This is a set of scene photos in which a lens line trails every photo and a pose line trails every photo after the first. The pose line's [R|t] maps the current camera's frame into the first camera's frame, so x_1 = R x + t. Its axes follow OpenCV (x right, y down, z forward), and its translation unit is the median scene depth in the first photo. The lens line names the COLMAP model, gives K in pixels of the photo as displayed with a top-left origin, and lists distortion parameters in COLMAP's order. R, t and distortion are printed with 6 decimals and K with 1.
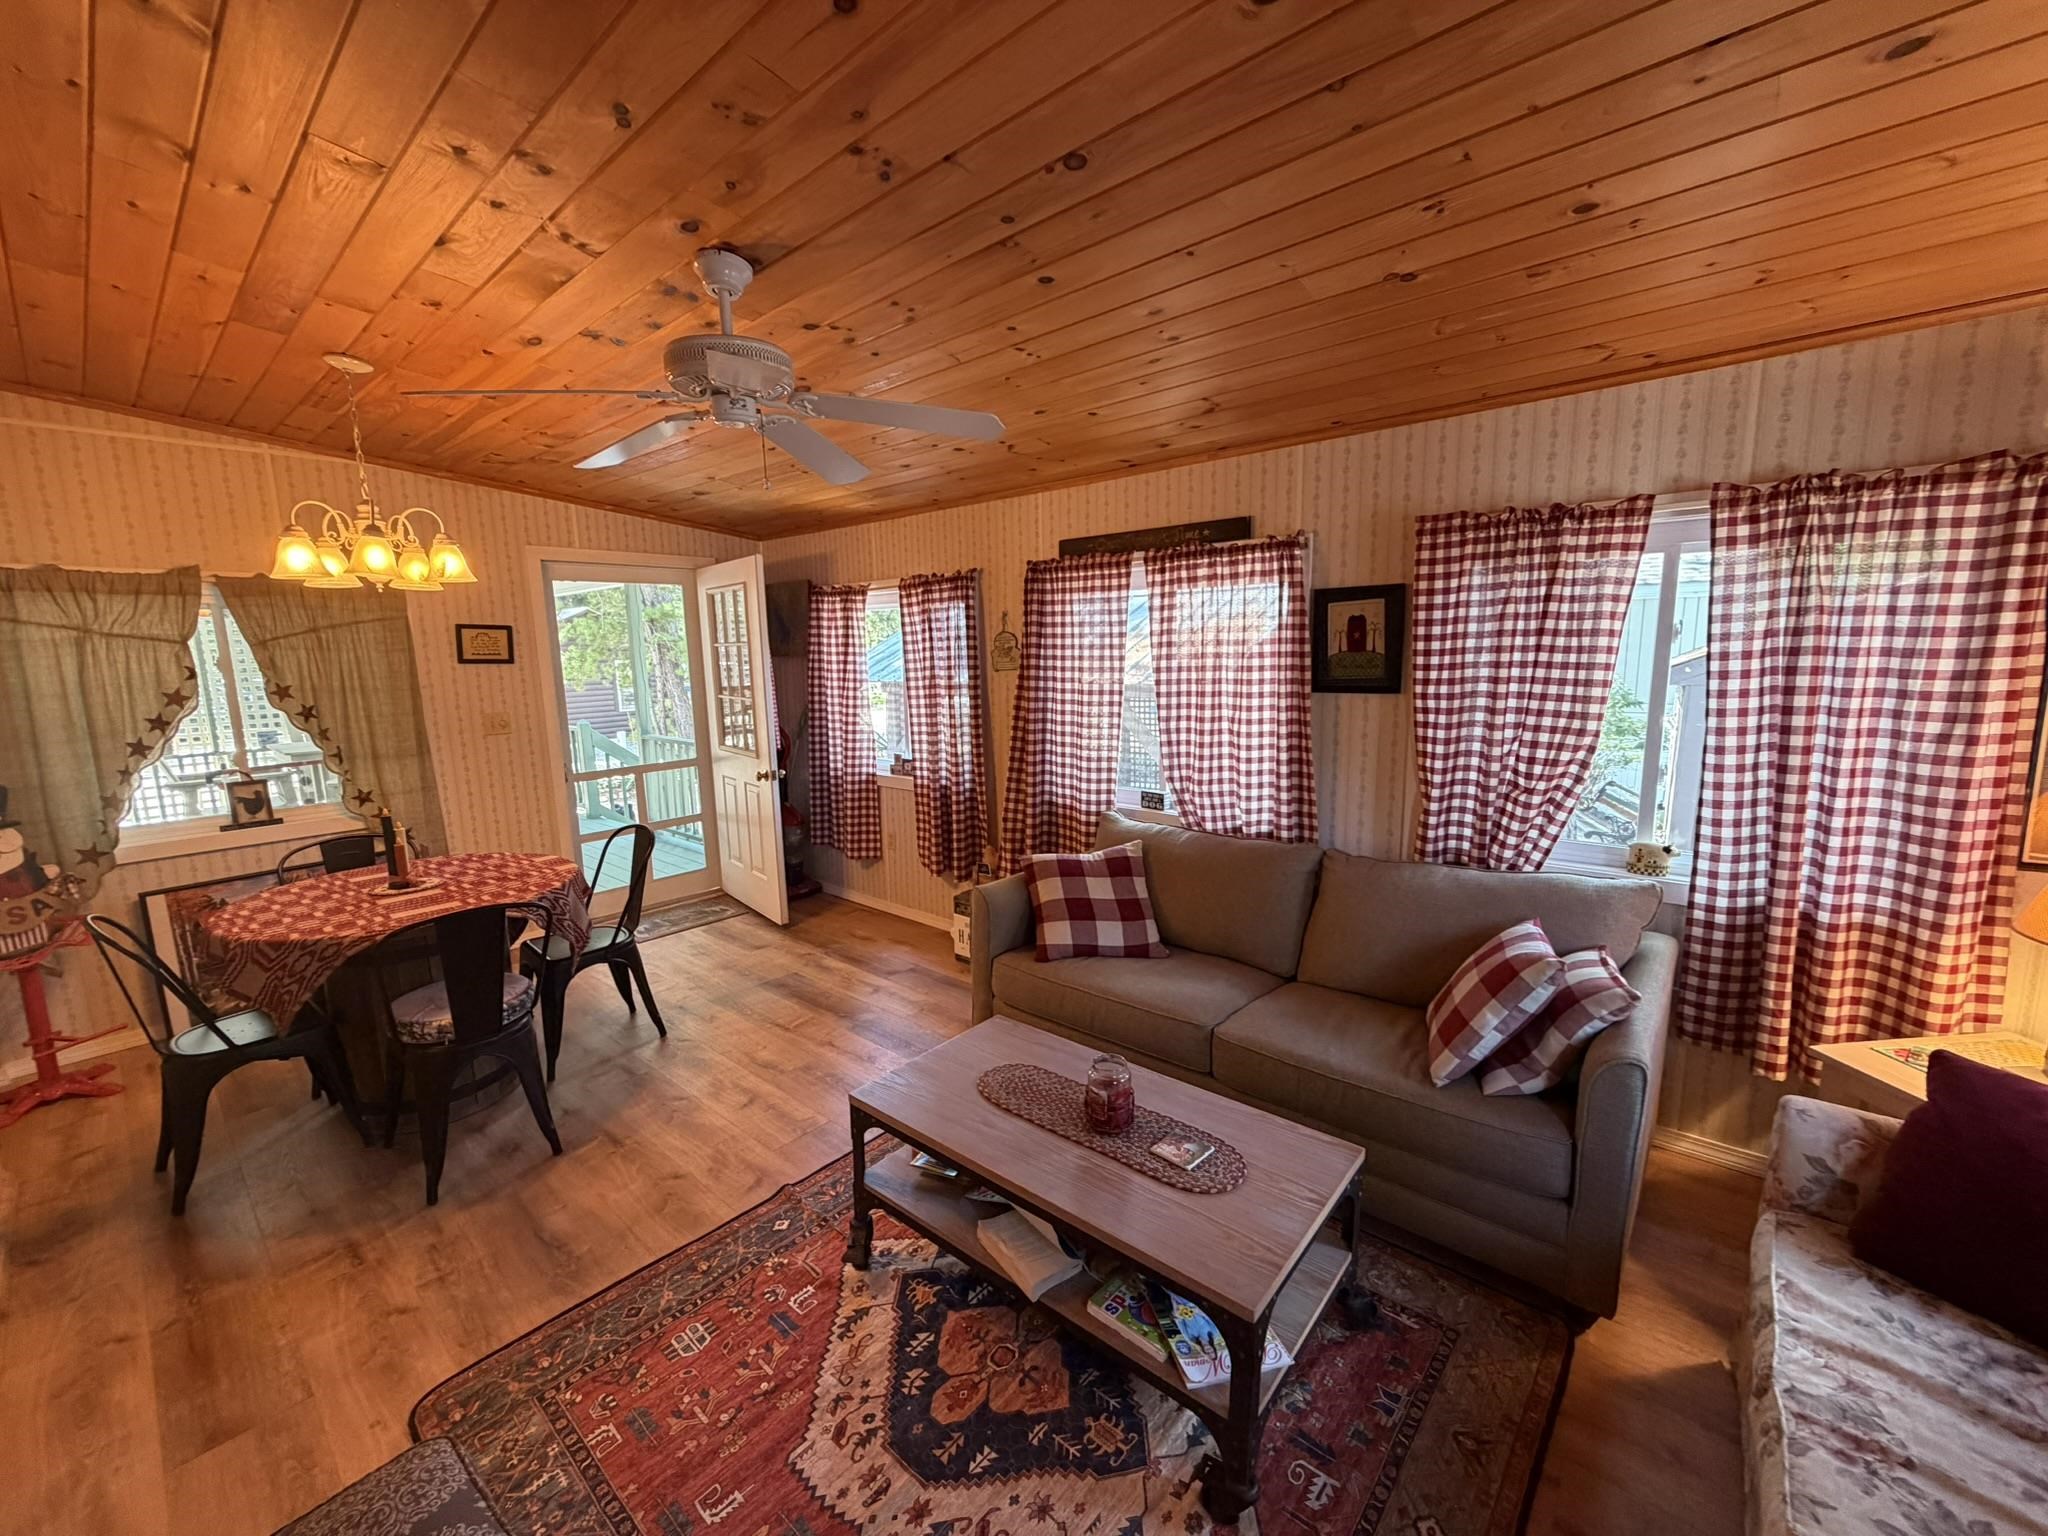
lens RADIAL K [[816.8, 0, 1019.7], [0, 816.8, 772.0], [0, 0, 1]] dist [-0.000170, 0.000313]
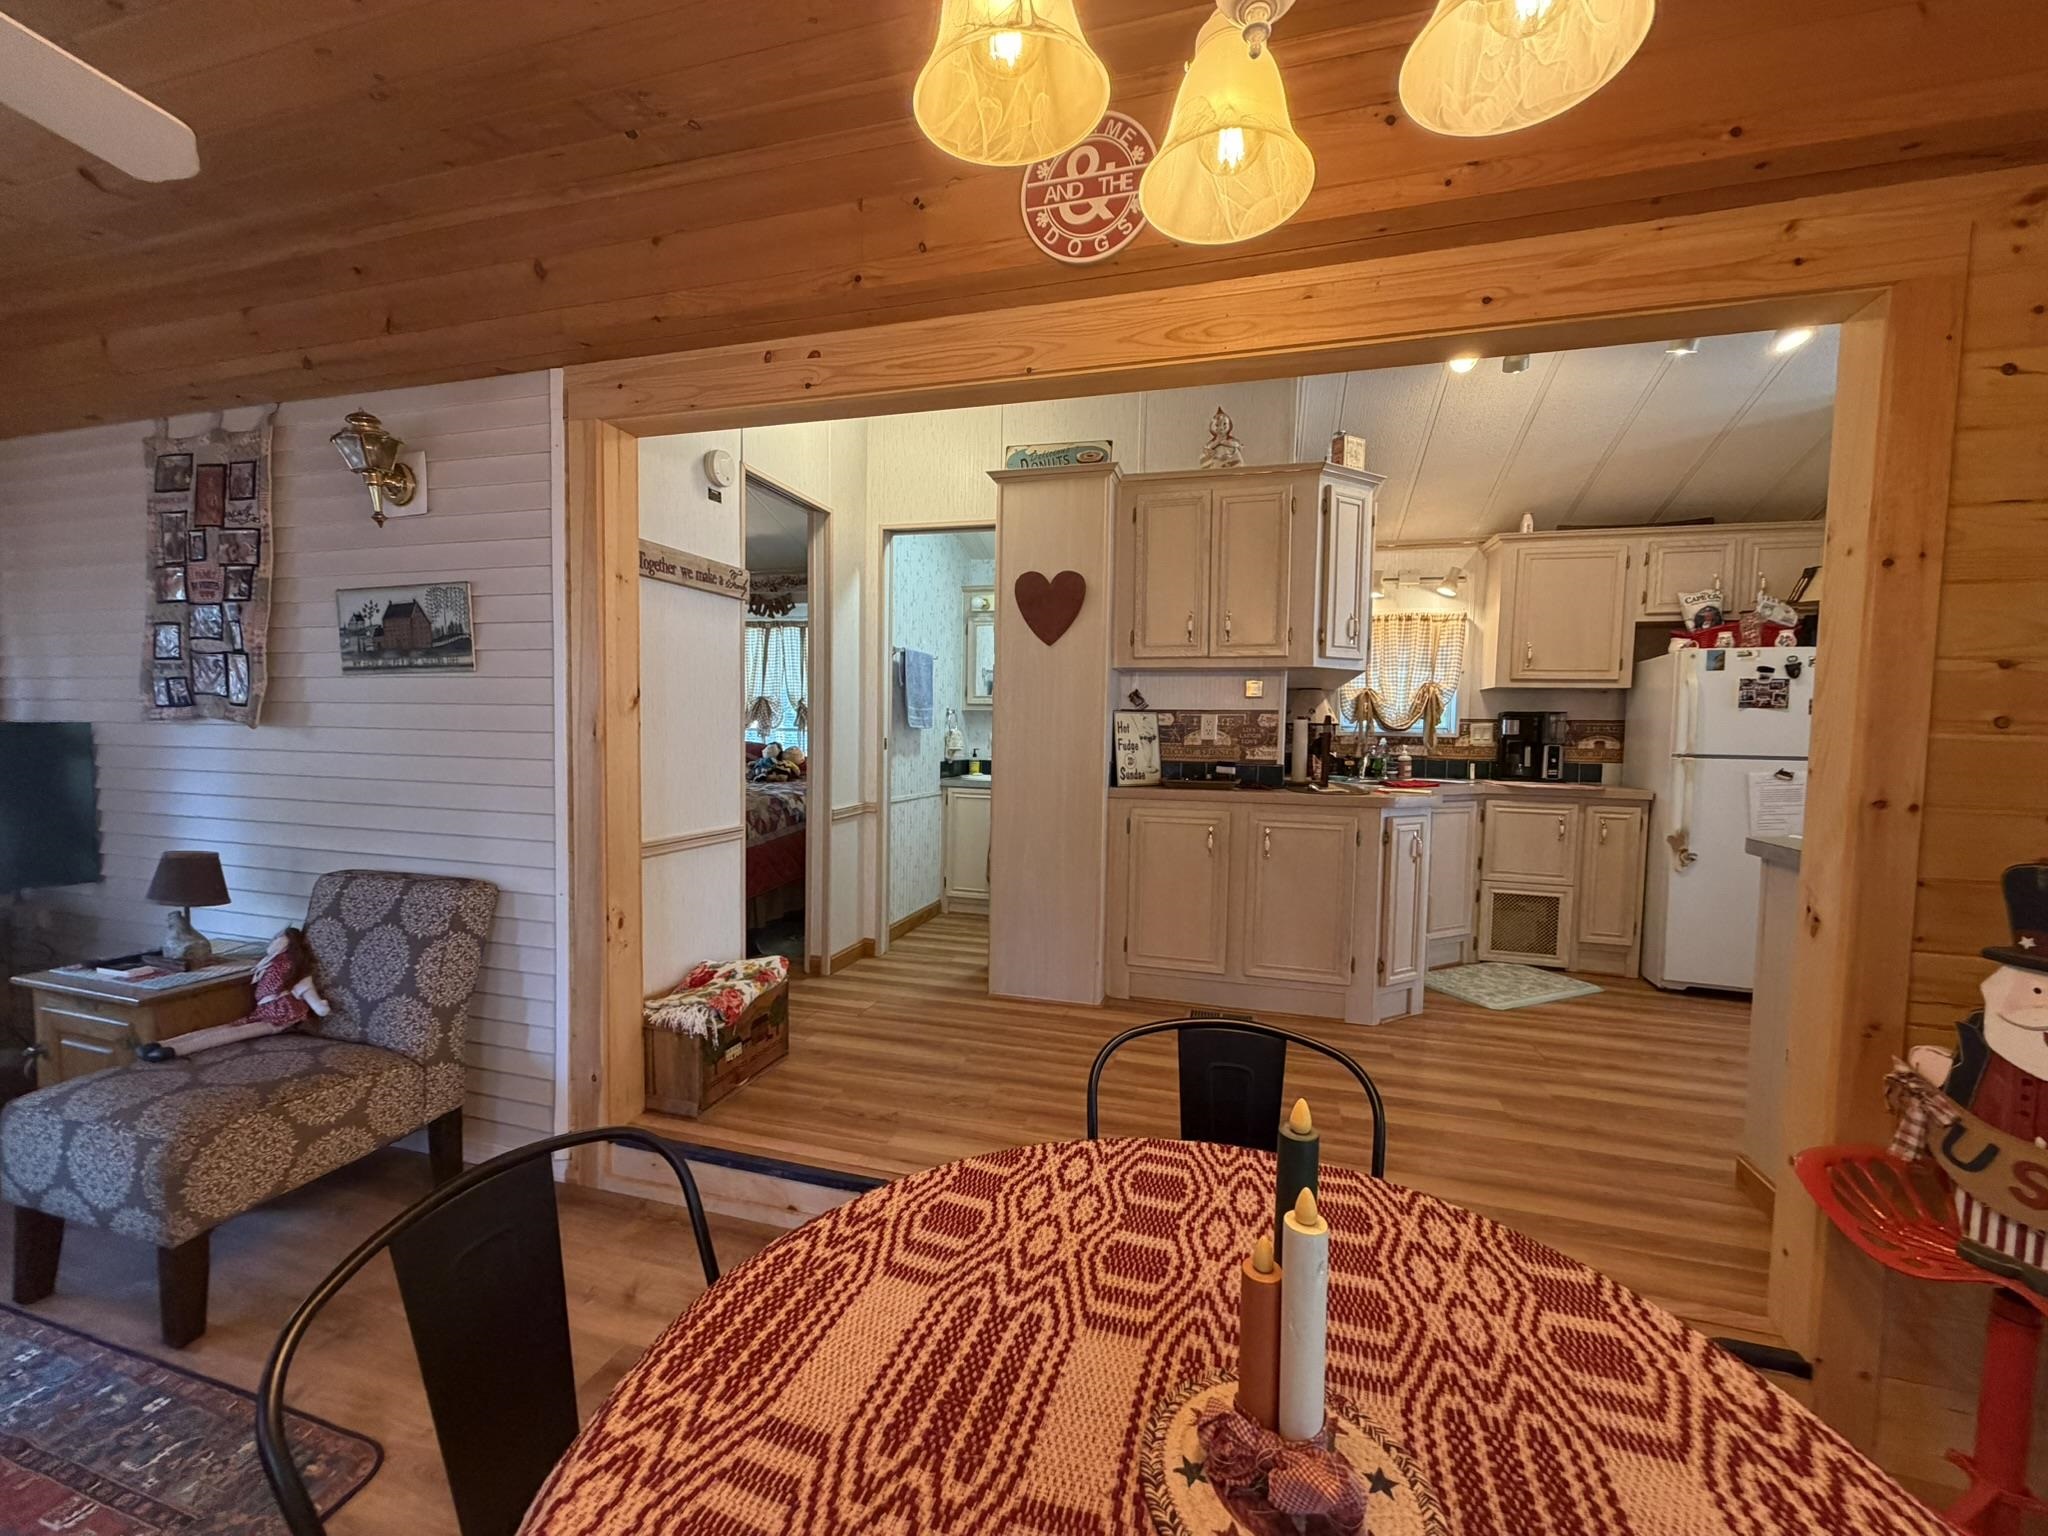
lens RADIAL K [[816.8, 0, 1020.0], [0, 816.8, 774.0], [0, 0, 1]] dist [-0.000170, 0.000313]
pose [[-0.908413, 0.030248, -0.416979, -0.520650], [-0.062654, 0.976266, 0.207314, -0.070537], [0.413353, 0.214453, -0.884957, 0.968347]]
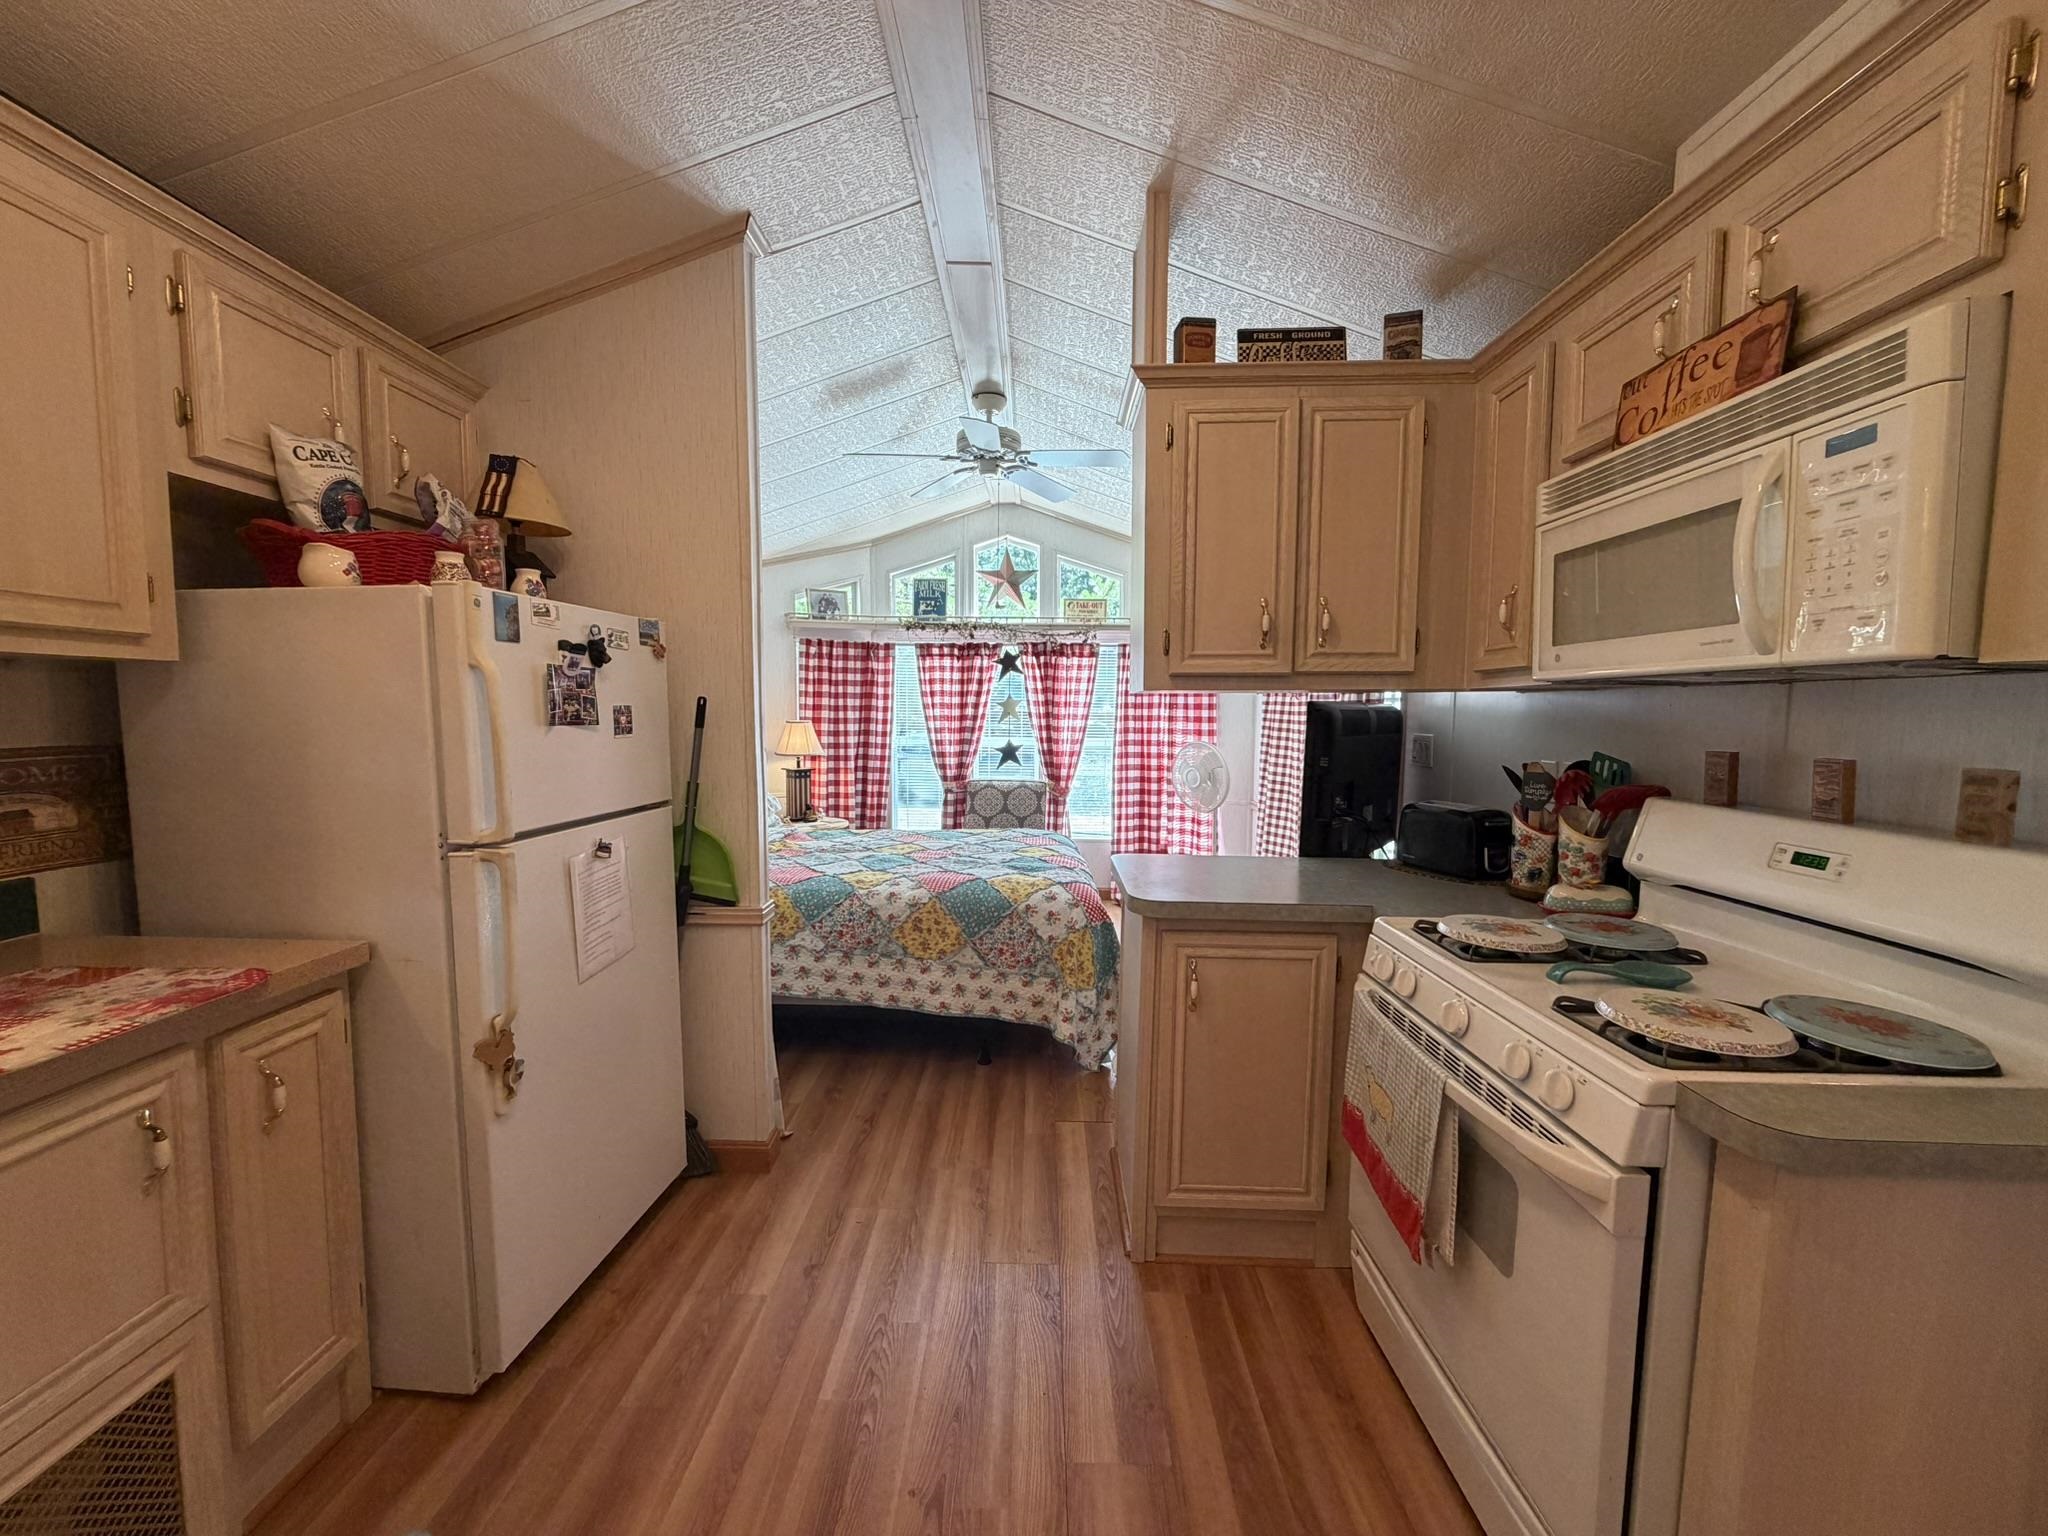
lens RADIAL K [[816.8, 0, 1018.9], [0, 816.8, 773.9], [0, 0, 1]] dist [-0.000170, 0.000313]
pose [[0.638084, 0.092424, -0.764400, -1.265909], [-0.145877, 0.989300, -0.002155, -0.003498], [0.756022, 0.112883, 0.644739, 0.281337]]
